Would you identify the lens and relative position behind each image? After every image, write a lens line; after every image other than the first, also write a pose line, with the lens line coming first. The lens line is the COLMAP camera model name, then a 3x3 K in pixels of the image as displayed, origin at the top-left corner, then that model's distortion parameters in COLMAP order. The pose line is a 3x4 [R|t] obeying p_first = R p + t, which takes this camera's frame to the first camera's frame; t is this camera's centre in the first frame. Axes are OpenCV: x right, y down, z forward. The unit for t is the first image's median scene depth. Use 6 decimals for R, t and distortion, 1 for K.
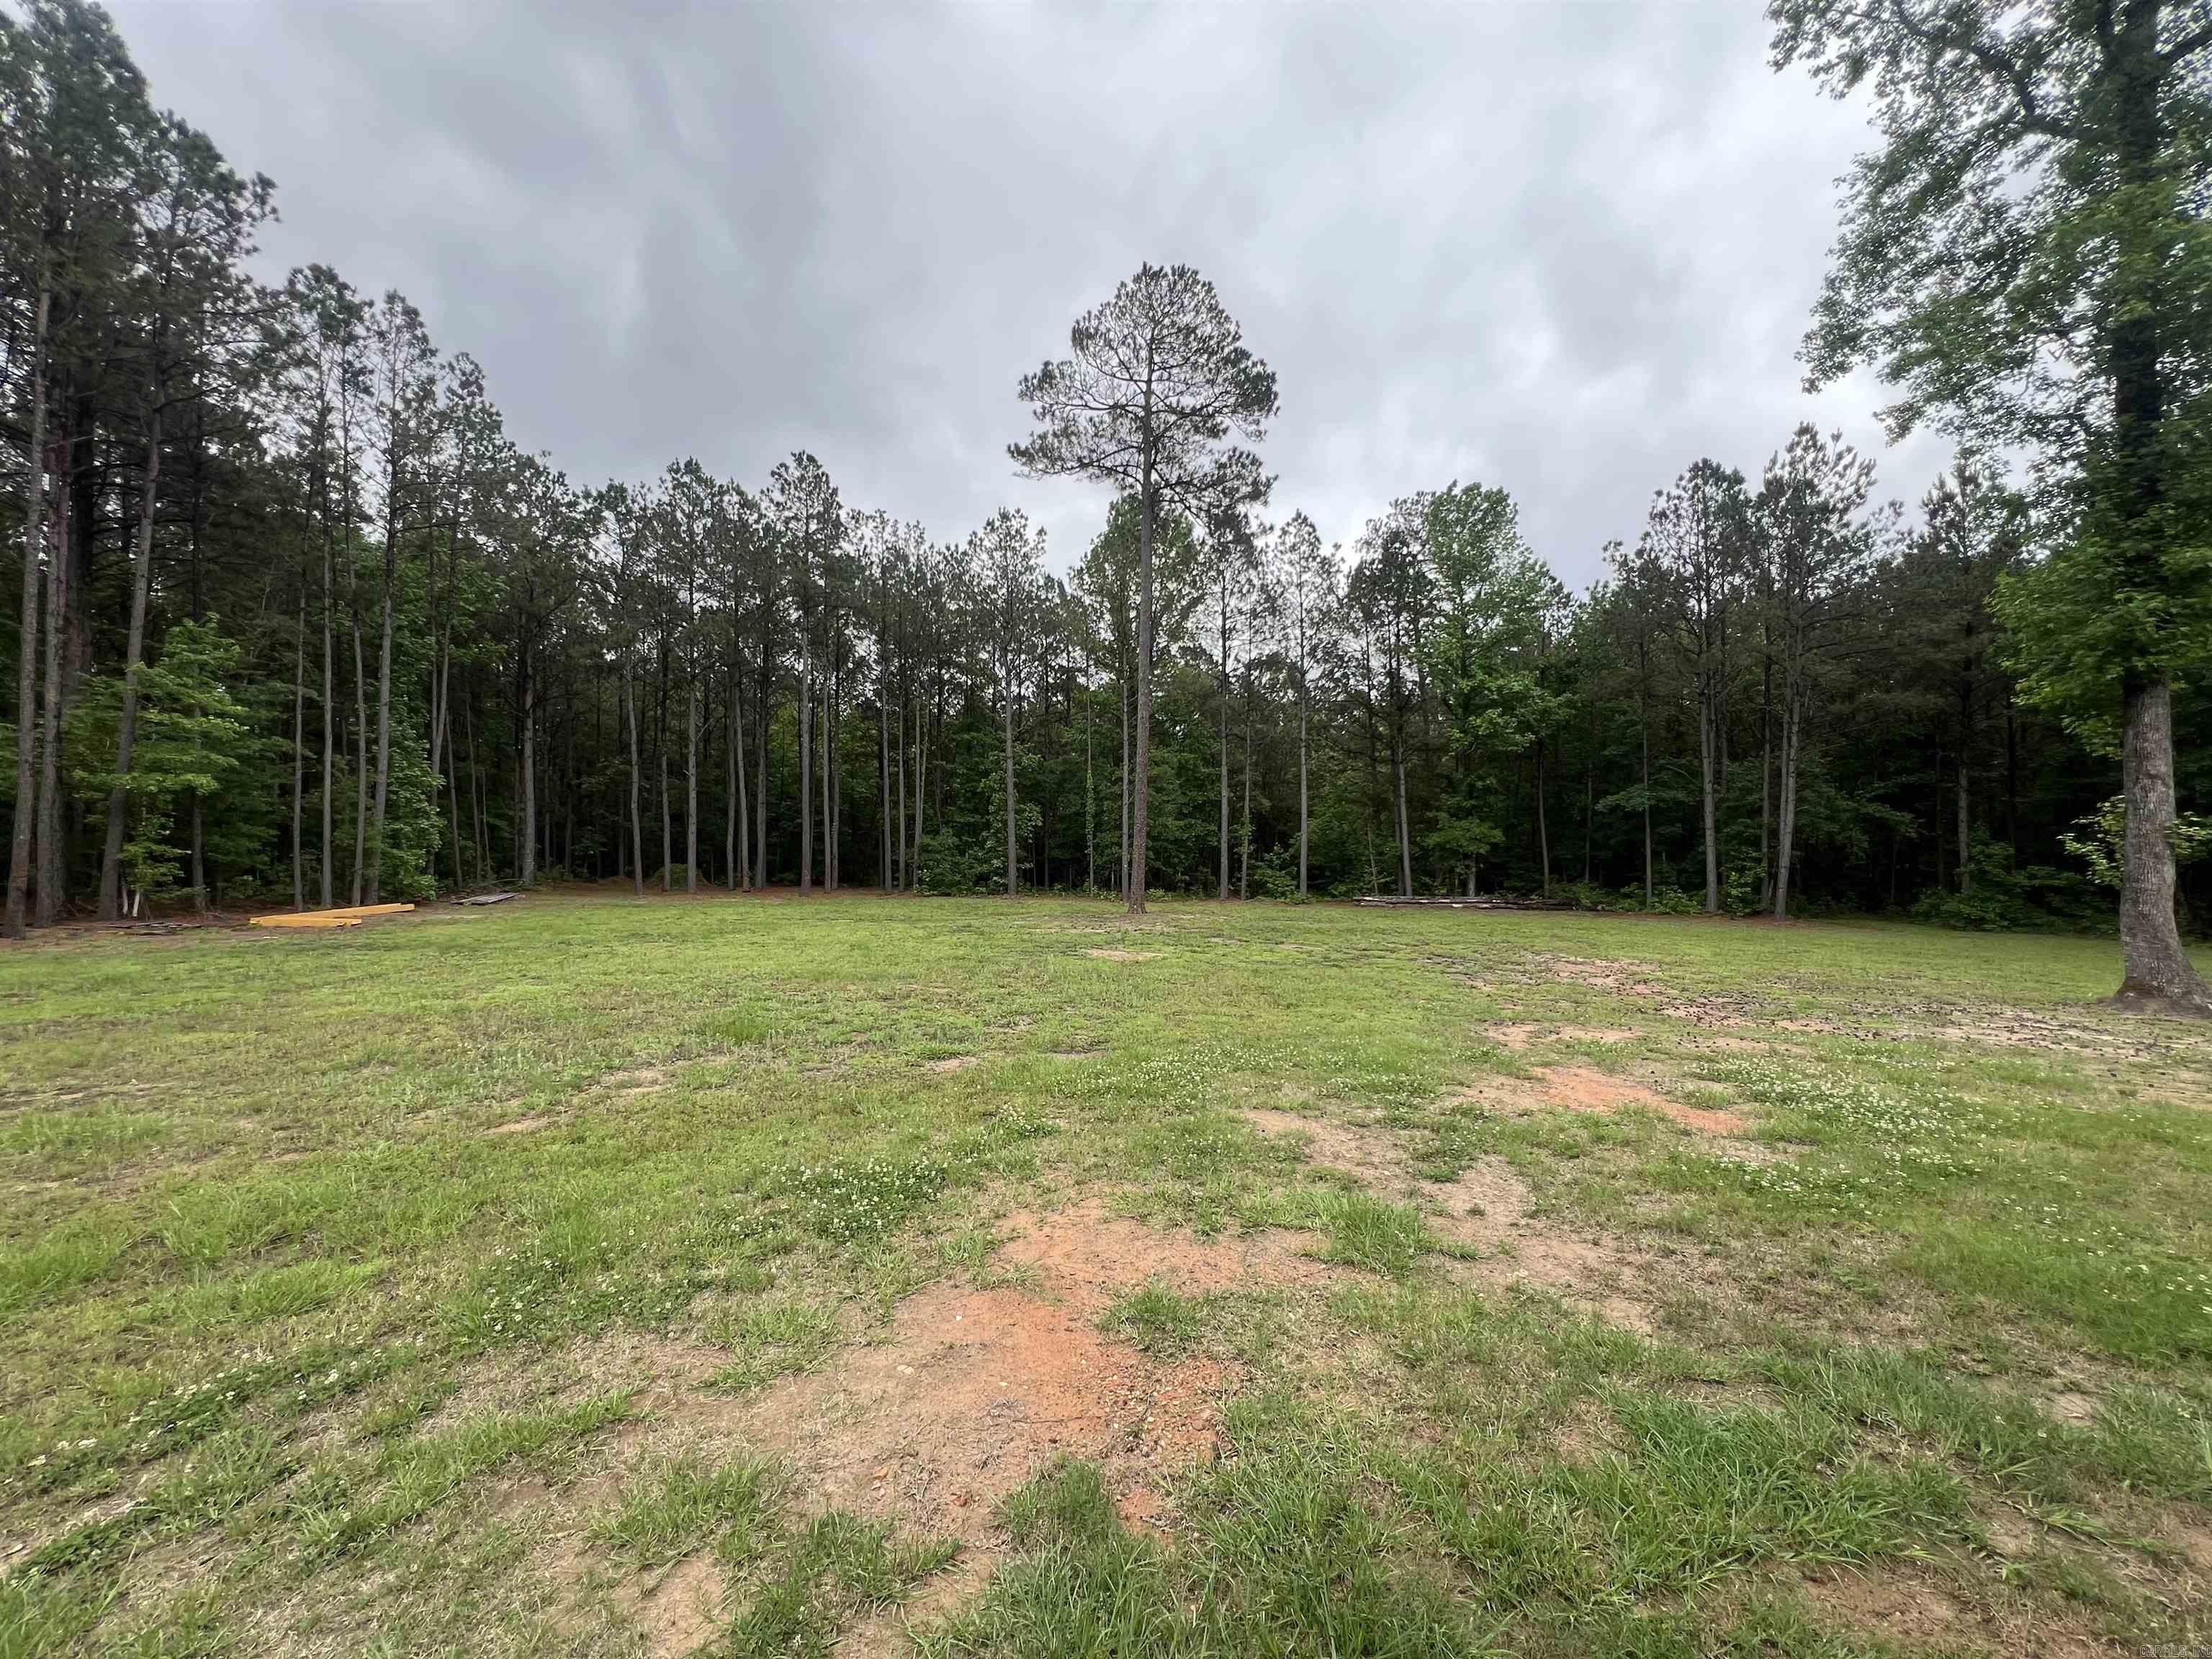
lens RADIAL K [[901.9, 0, 1114.2], [0, 901.9, 831.8], [0, 0, 1]] dist [-0.001625, 0.000020]
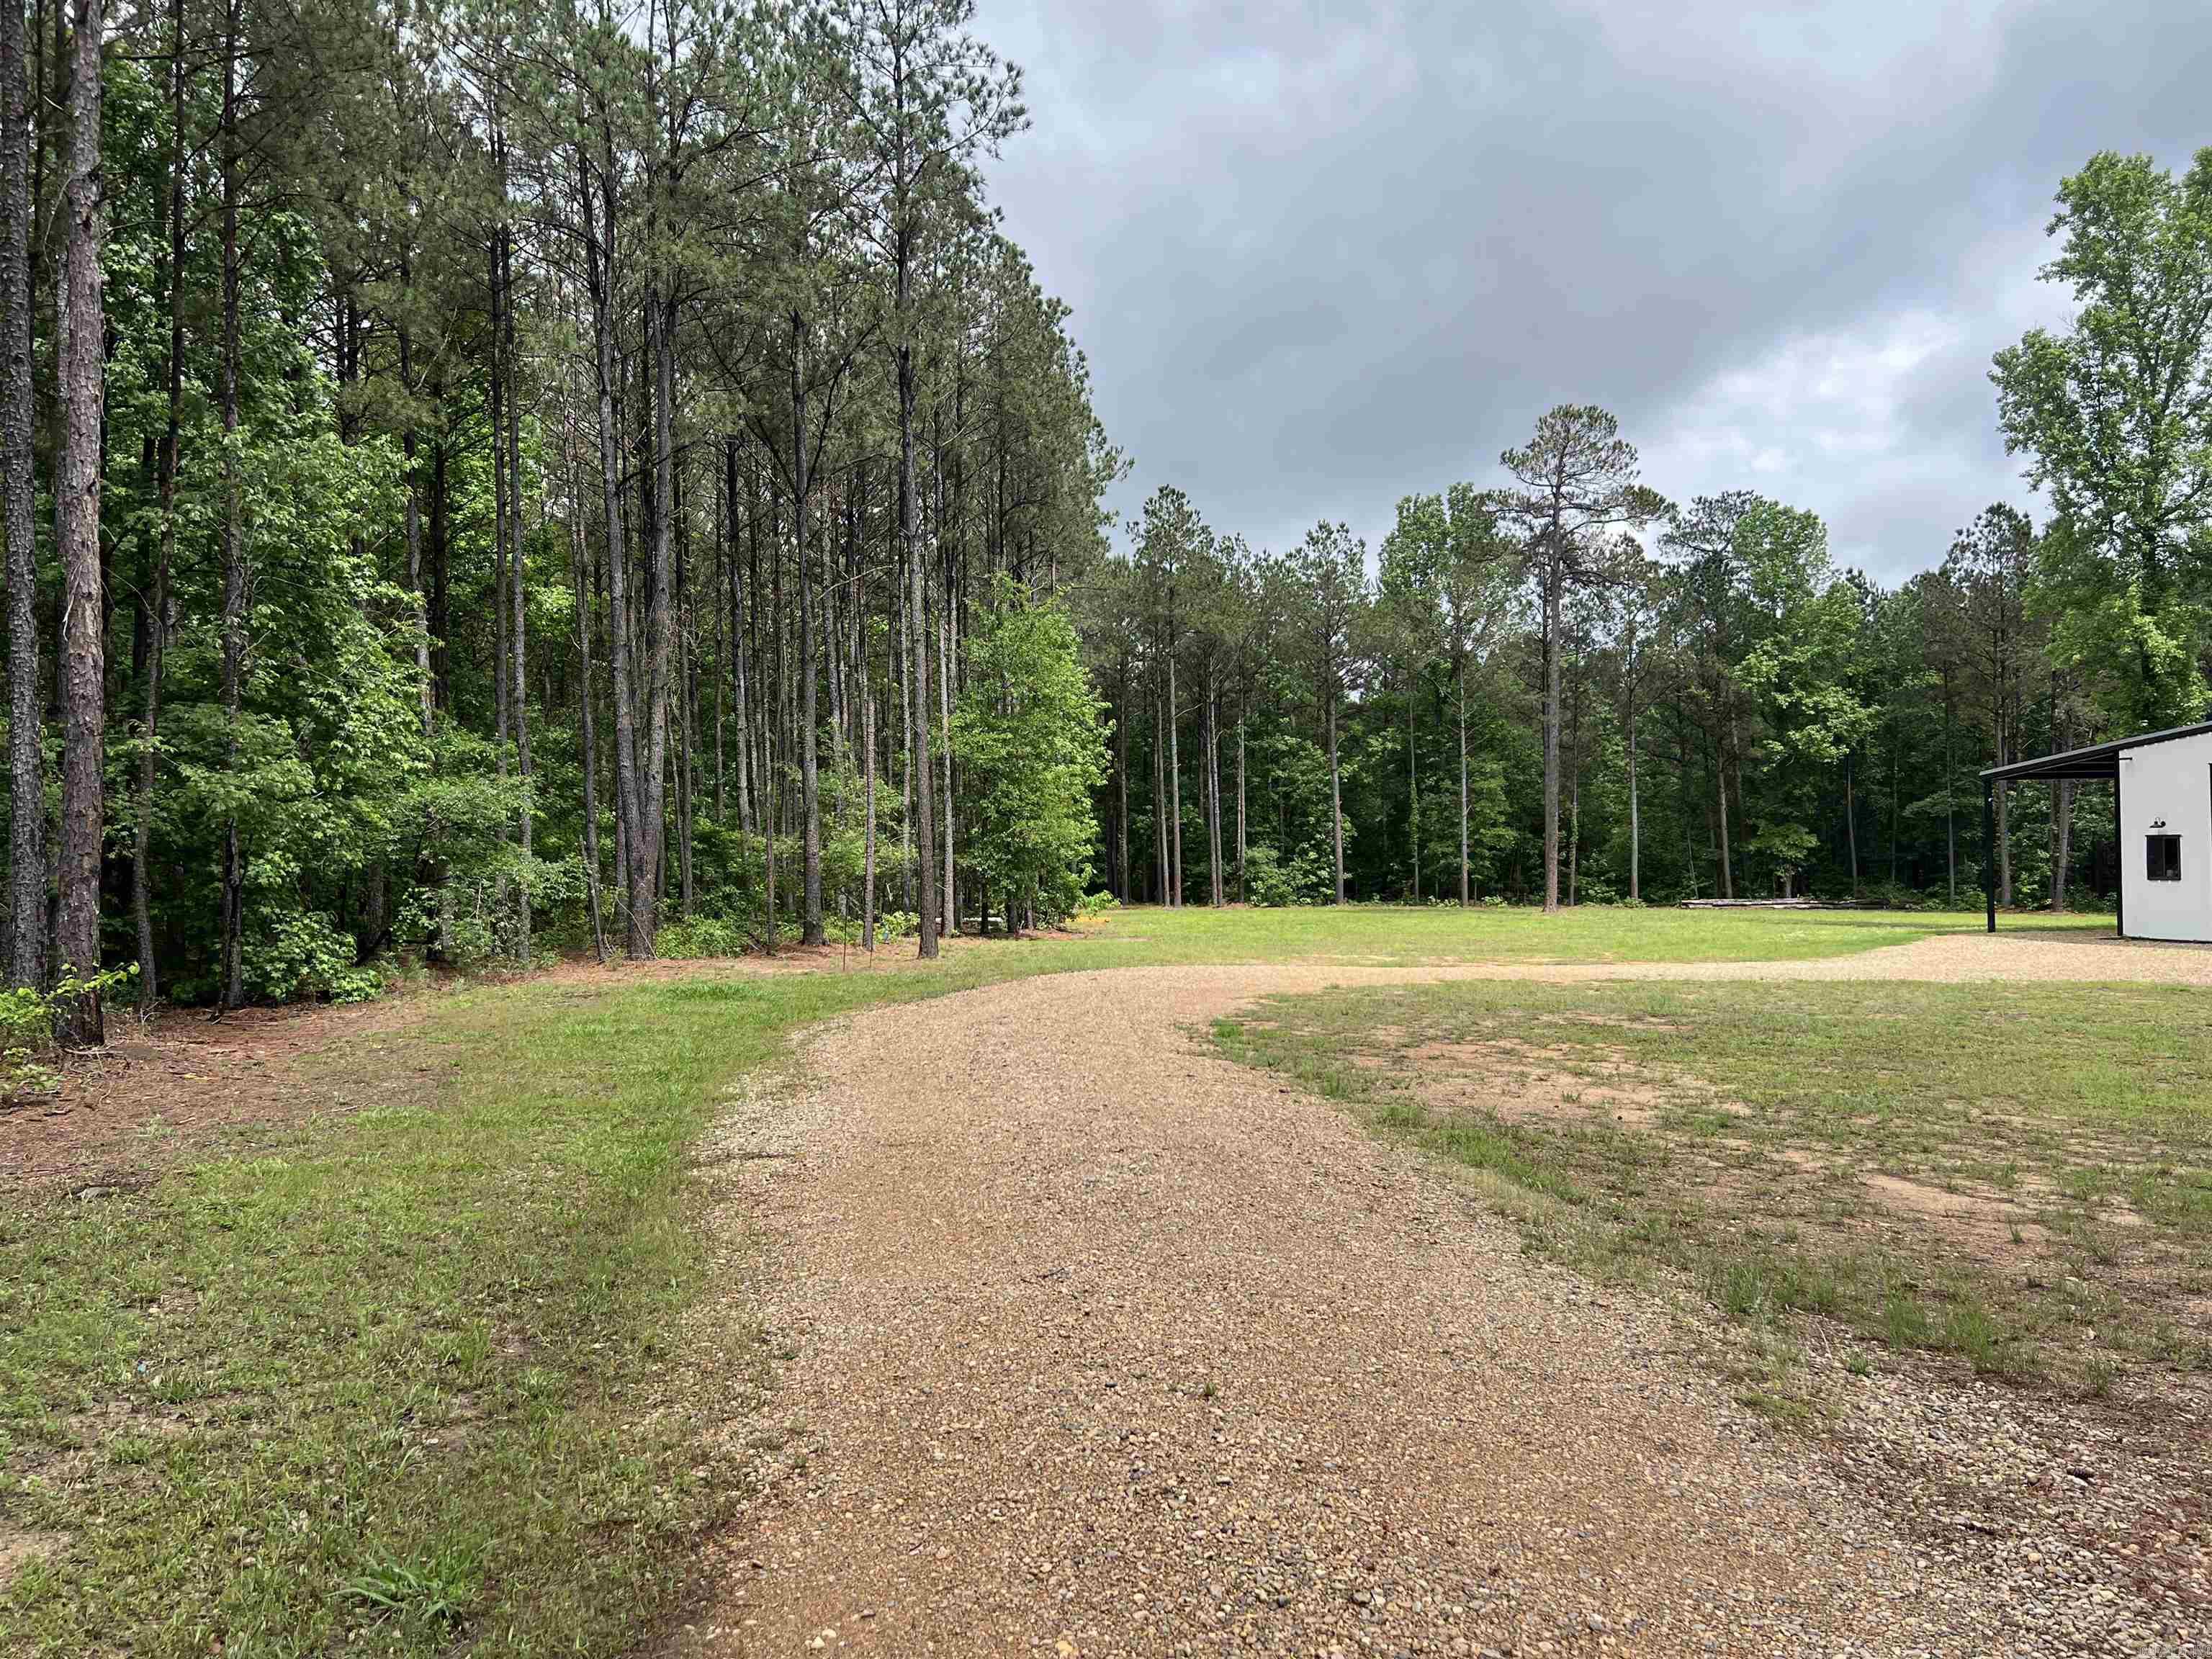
lens RADIAL K [[1640.5, 0, 1108.6], [0, 1640.5, 842.3], [0, 0, 1]] dist [0.045493, -0.047756]
pose [[0.998109, -0.015929, 0.059370, -0.522511], [0.014797, 0.999701, 0.019451, -0.044256], [-0.059663, -0.018536, 0.998046, -0.900040]]
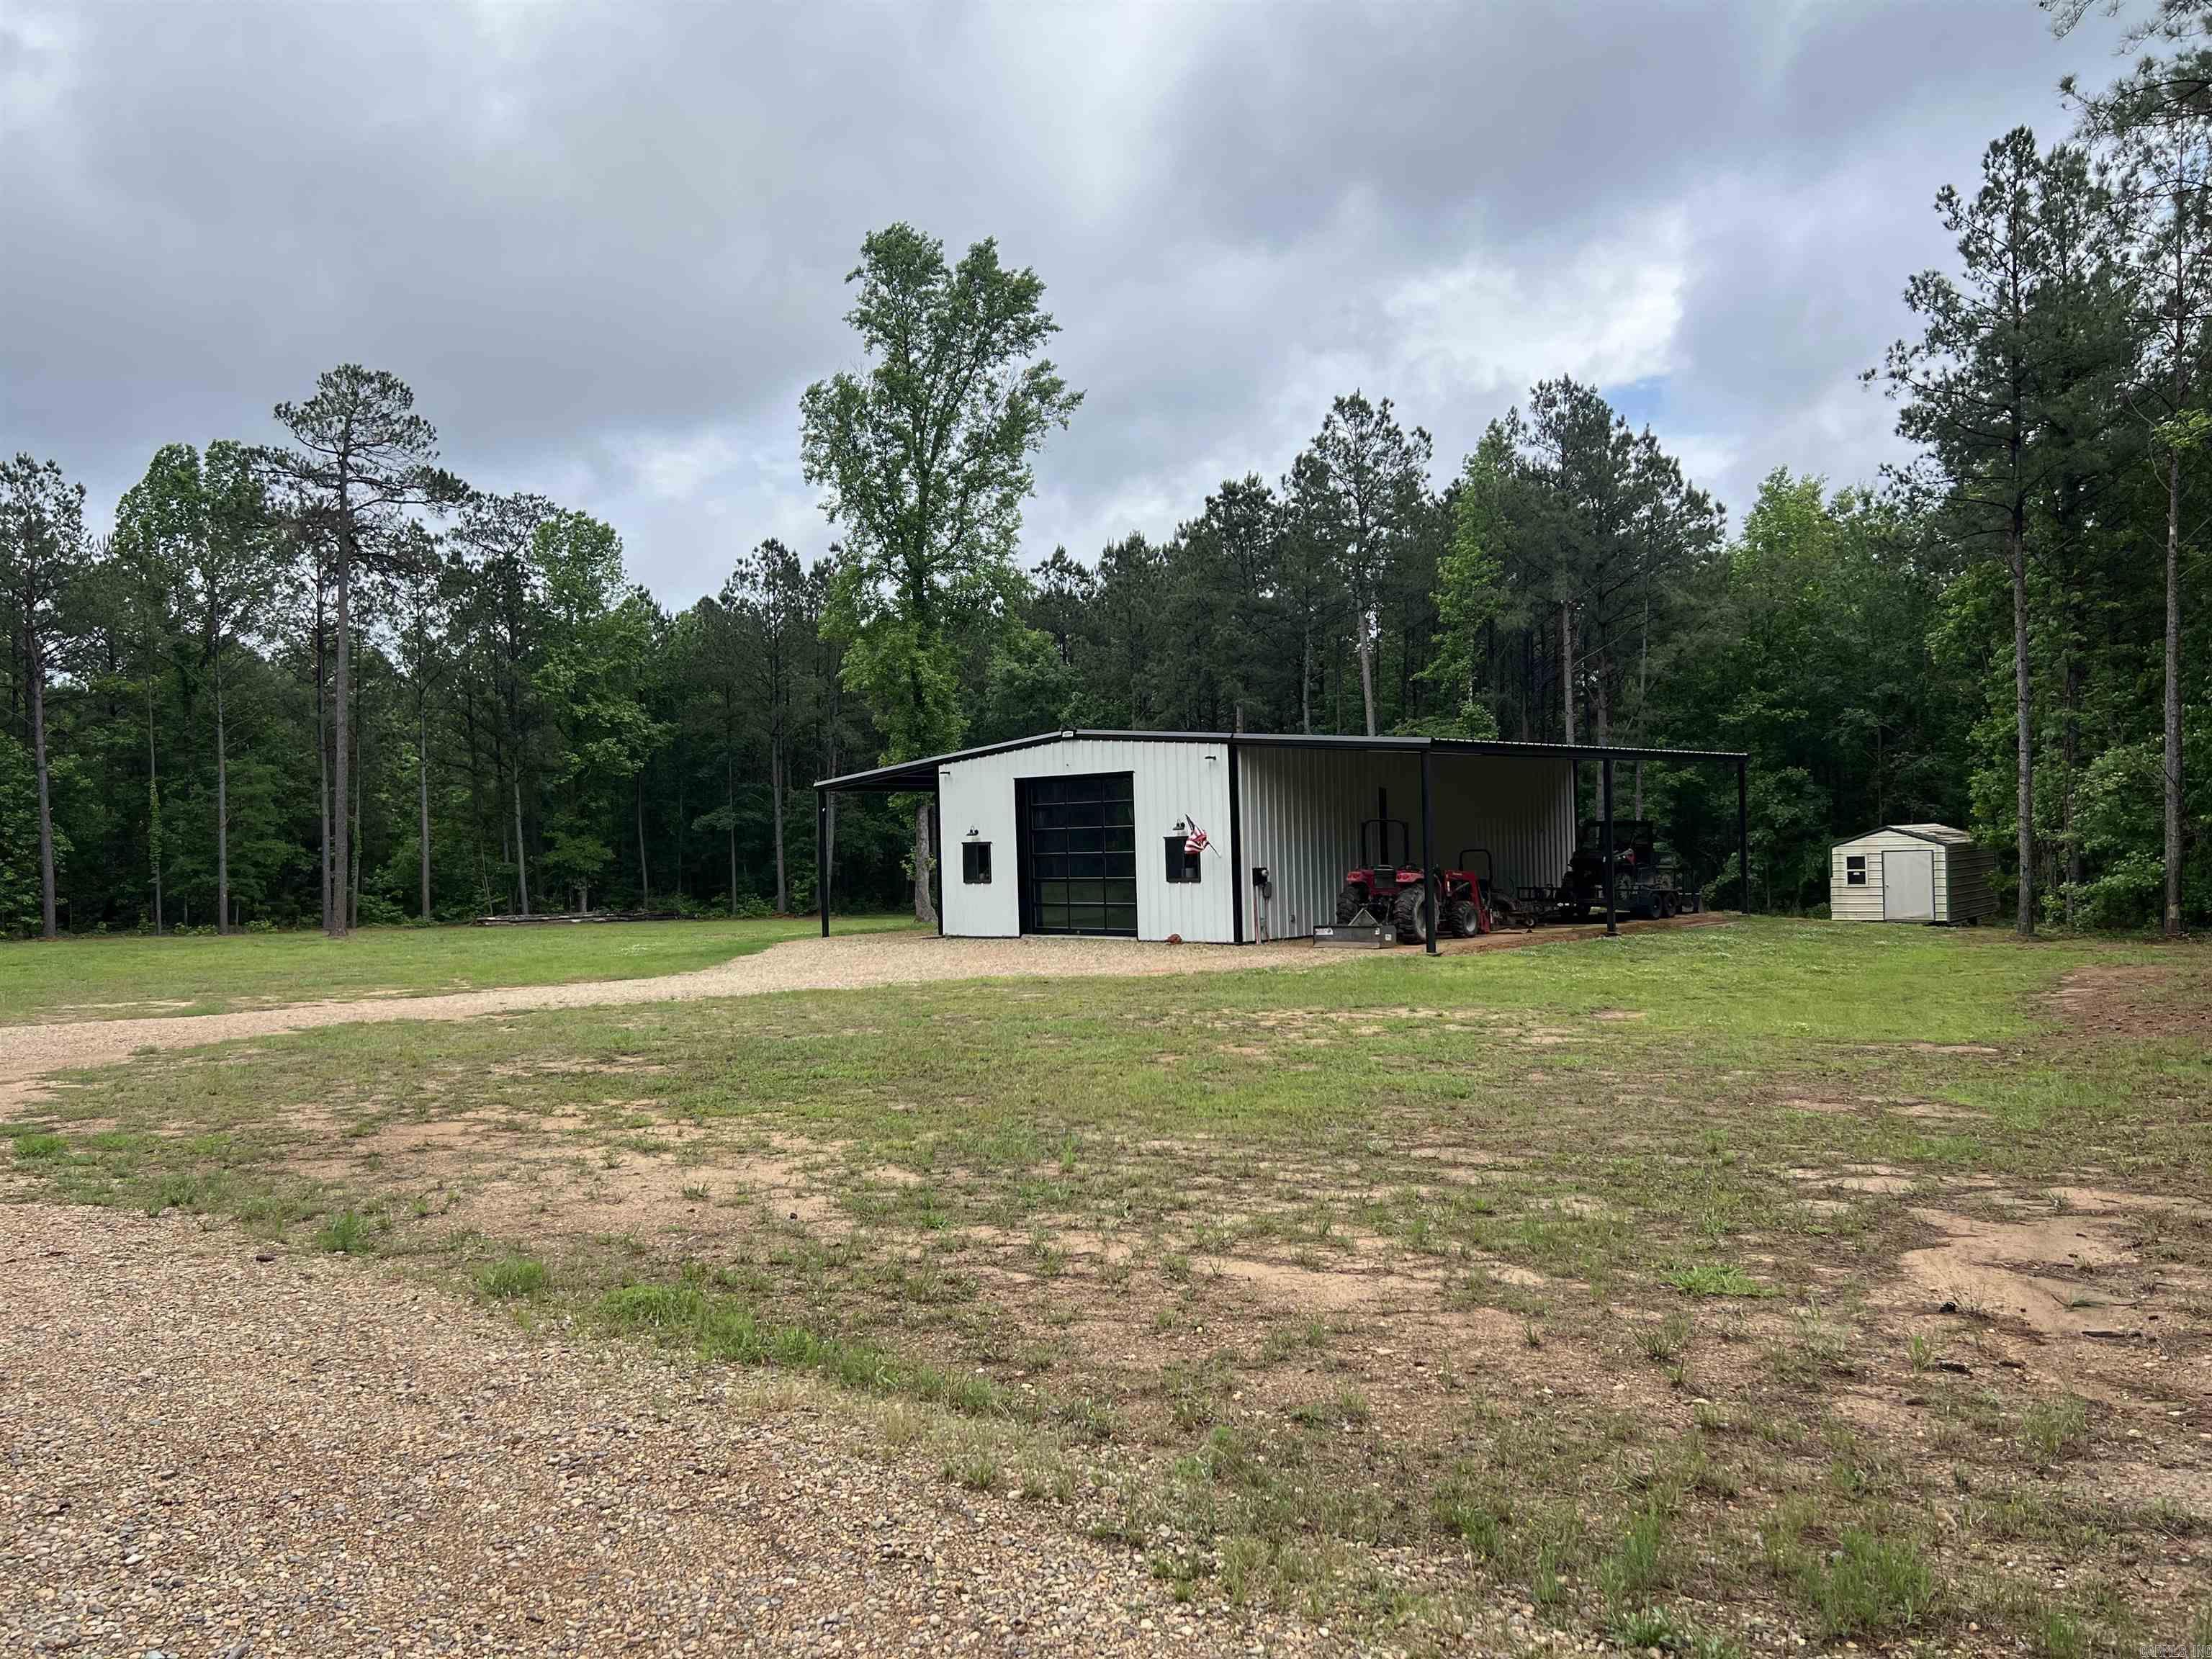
lens RADIAL K [[1640.5, 0, 1108.6], [0, 1640.5, 842.3], [0, 0, 1]] dist [0.045493, -0.047756]
pose [[0.707308, -0.016744, 0.706707, -0.534146], [0.006057, 0.999826, 0.017627, -0.039743], [-0.706879, -0.008188, 0.707287, -0.795558]]
